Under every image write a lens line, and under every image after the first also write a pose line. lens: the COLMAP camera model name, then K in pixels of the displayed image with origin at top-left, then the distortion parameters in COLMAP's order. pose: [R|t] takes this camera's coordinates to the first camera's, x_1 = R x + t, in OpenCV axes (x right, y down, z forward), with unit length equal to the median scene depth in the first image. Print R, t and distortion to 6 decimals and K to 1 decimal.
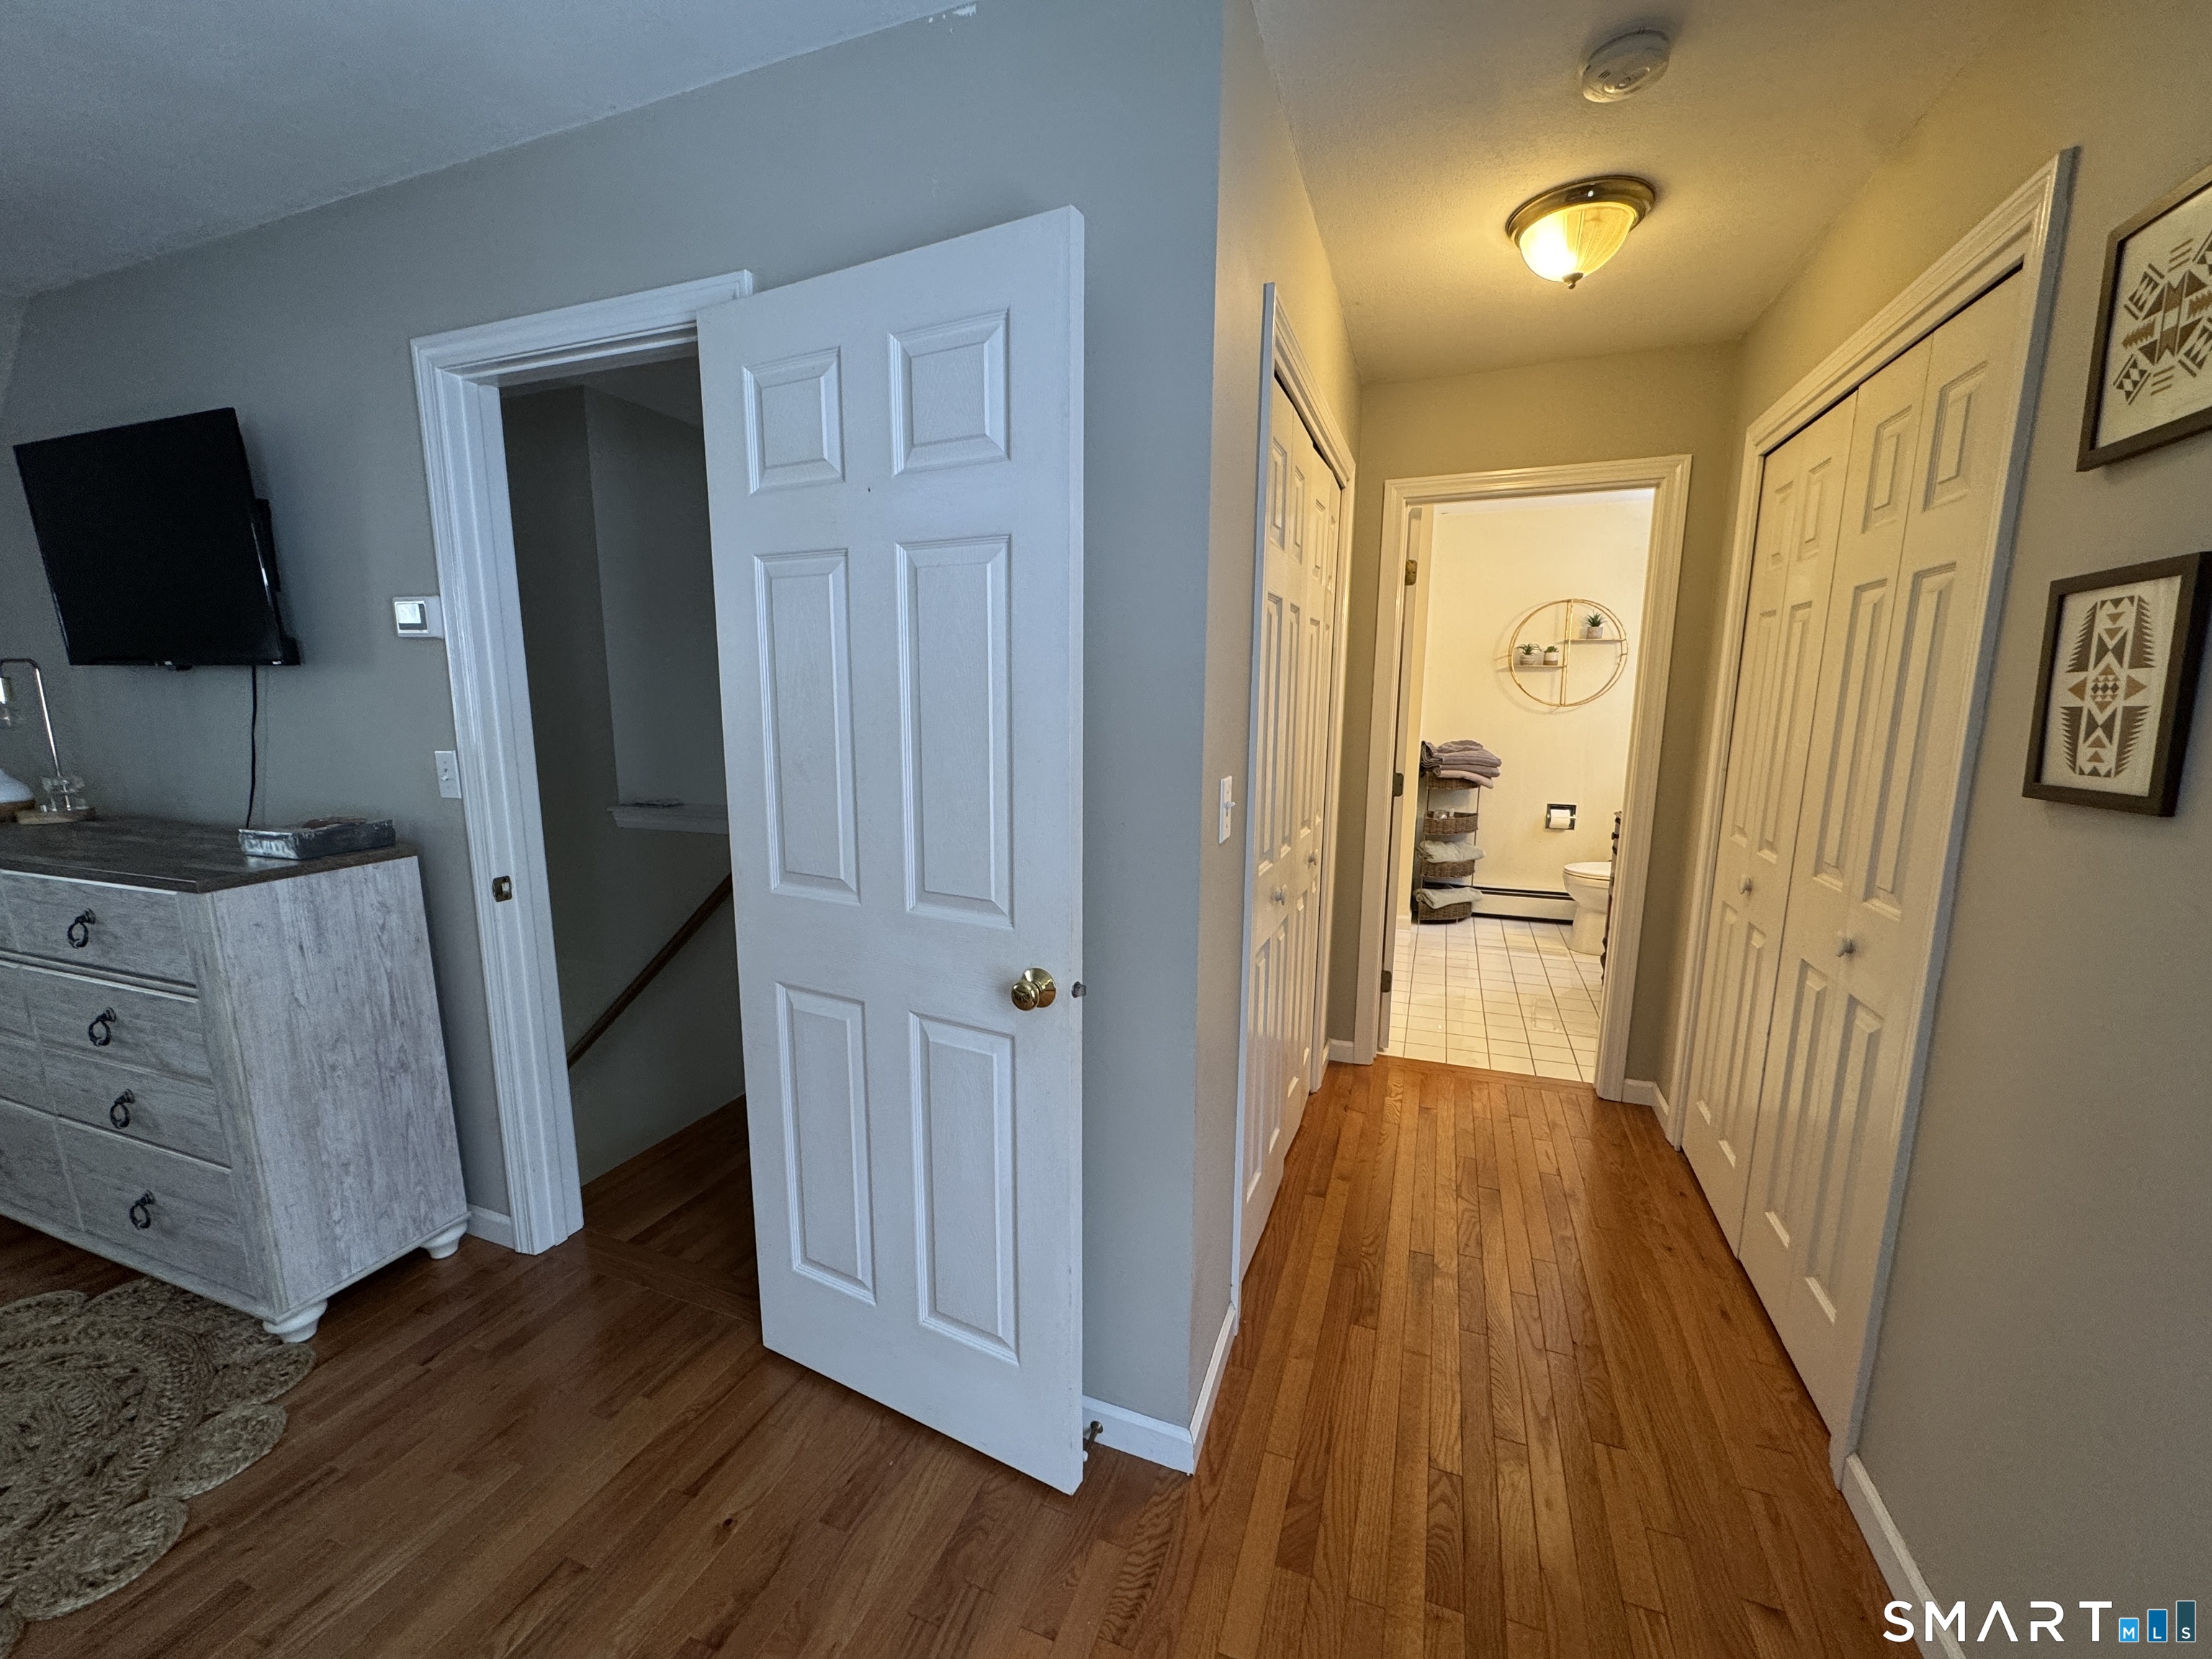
lens RADIAL K [[880.3, 0, 1104.7], [0, 880.3, 832.6], [0, 0, 1]] dist [-0.004101, 0.000302]
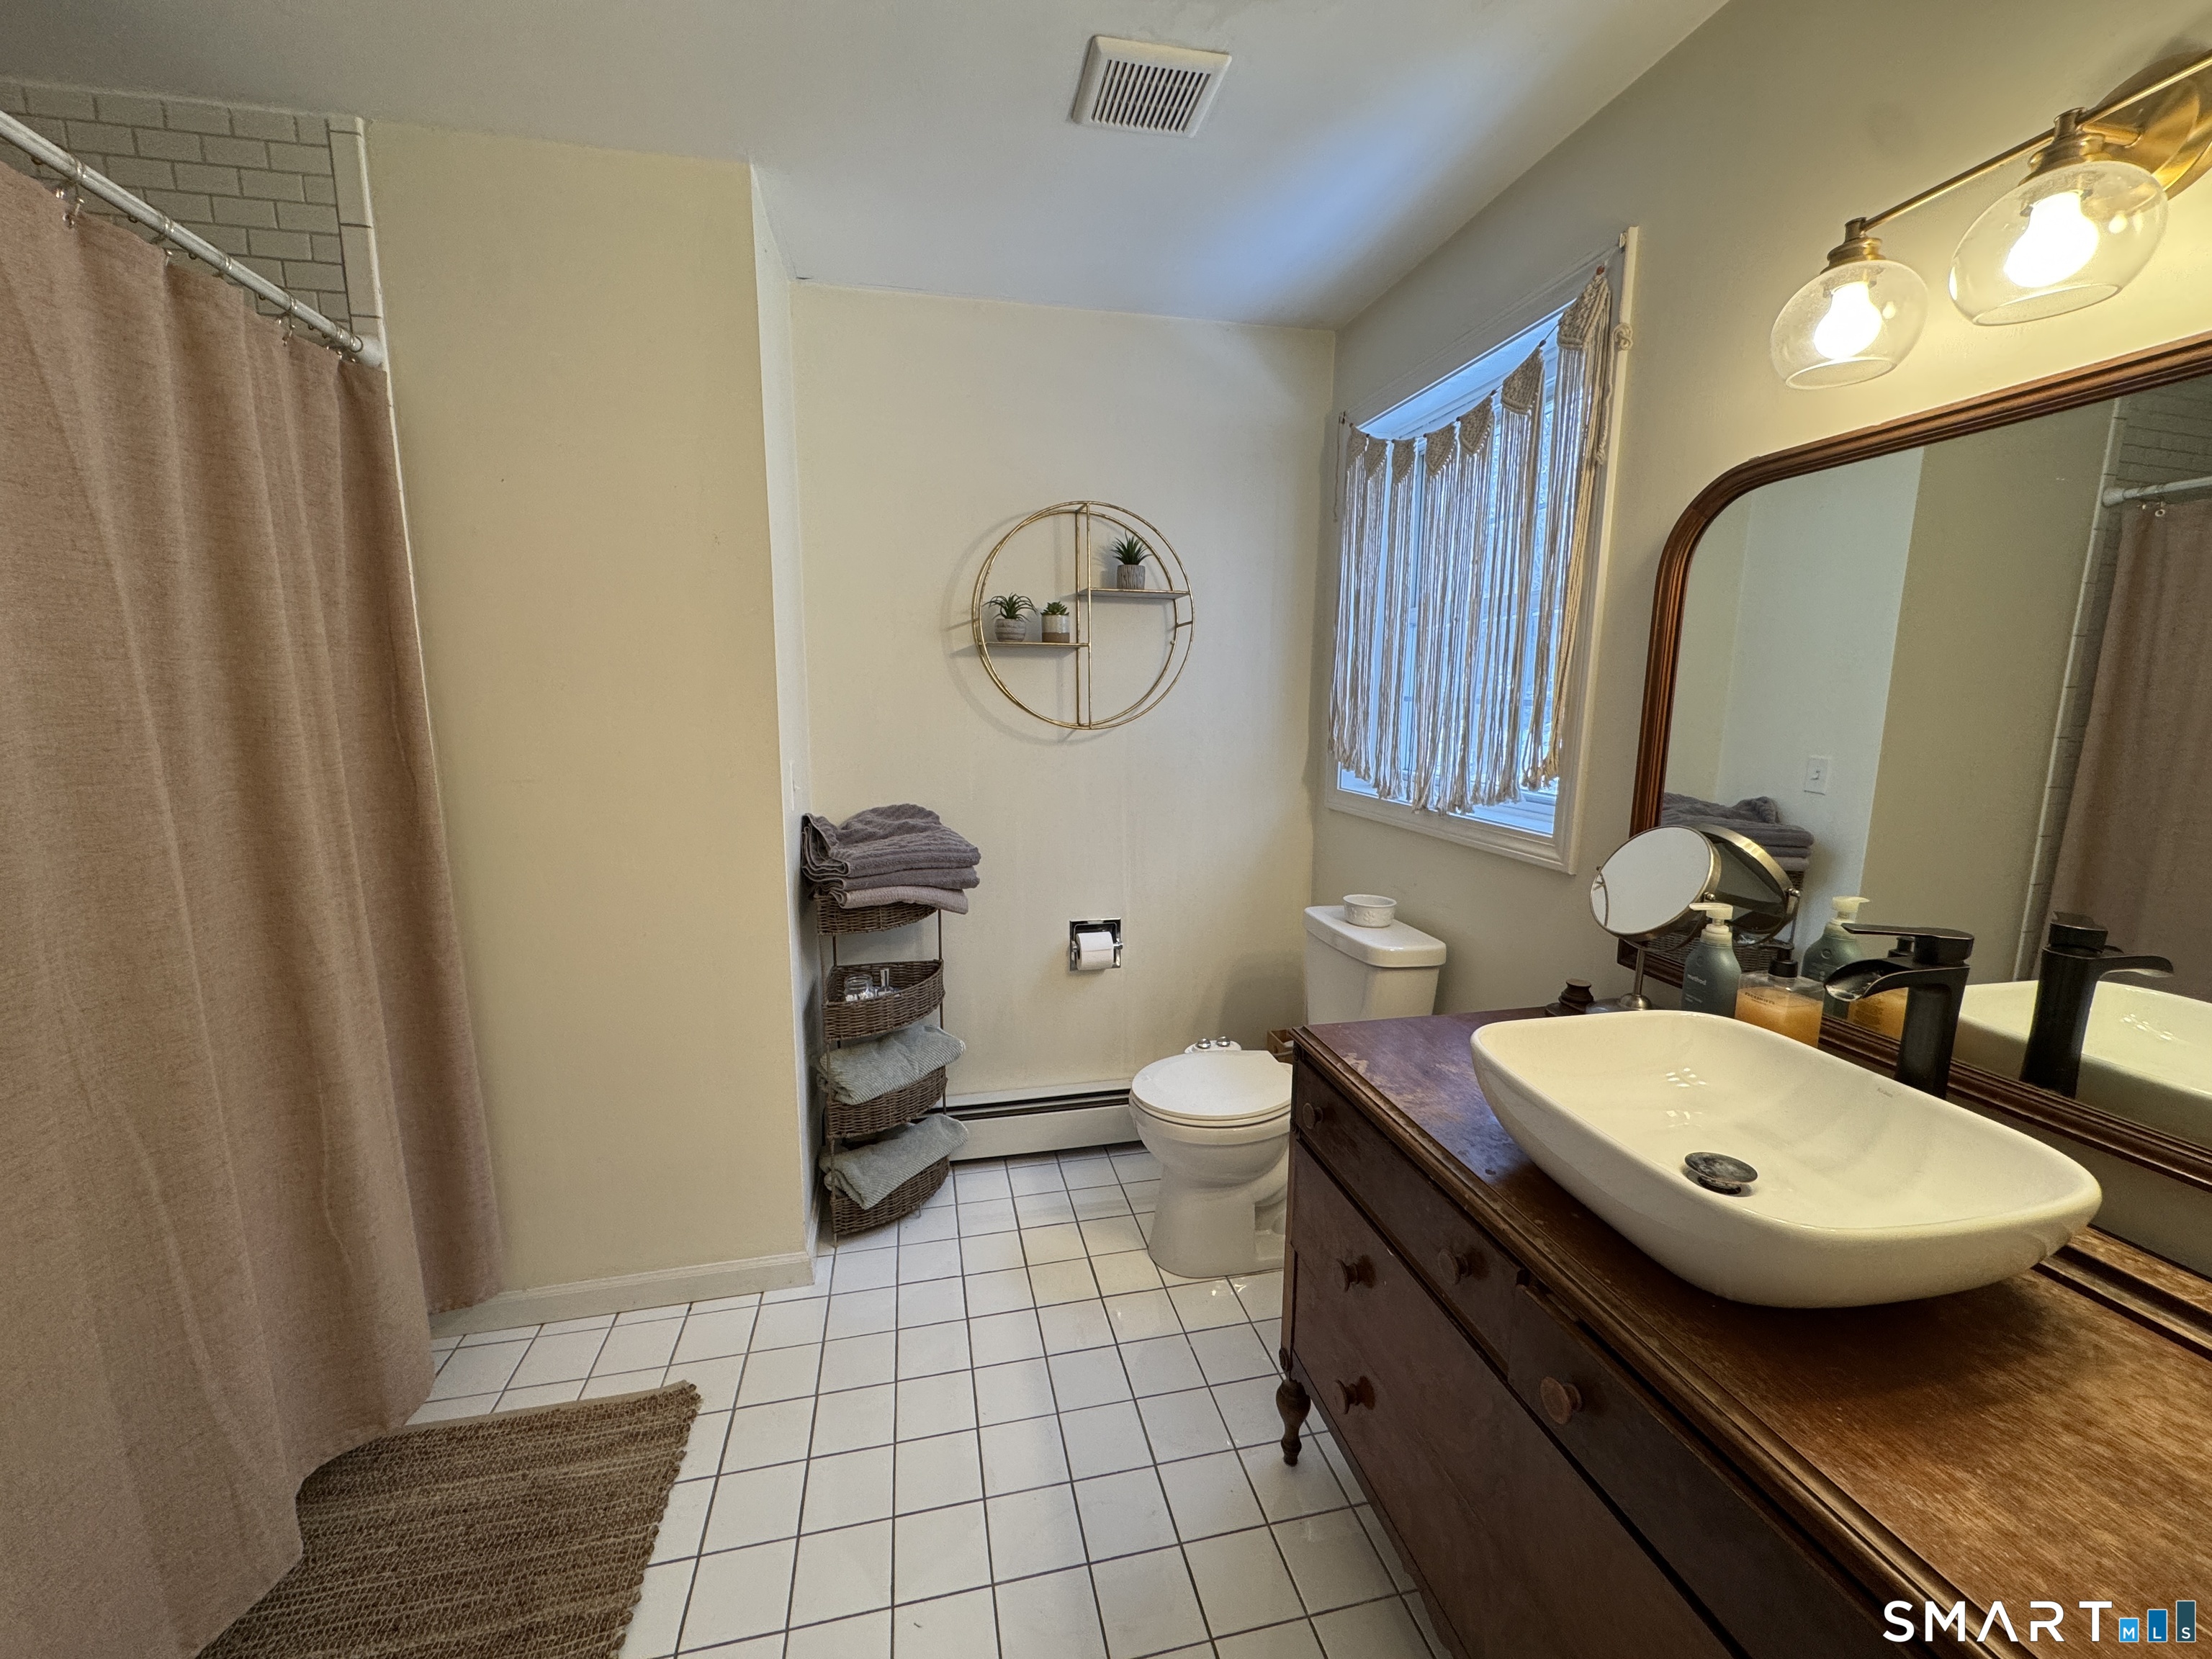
lens RADIAL K [[880.3, 0, 1104.7], [0, 880.3, 832.6], [0, 0, 1]] dist [-0.004101, 0.000302]
pose [[0.832300, -0.081538, 0.548297, 0.254404], [0.088198, 0.996001, 0.014233, -0.090382], [-0.547265, 0.036513, 0.836163, 0.579960]]
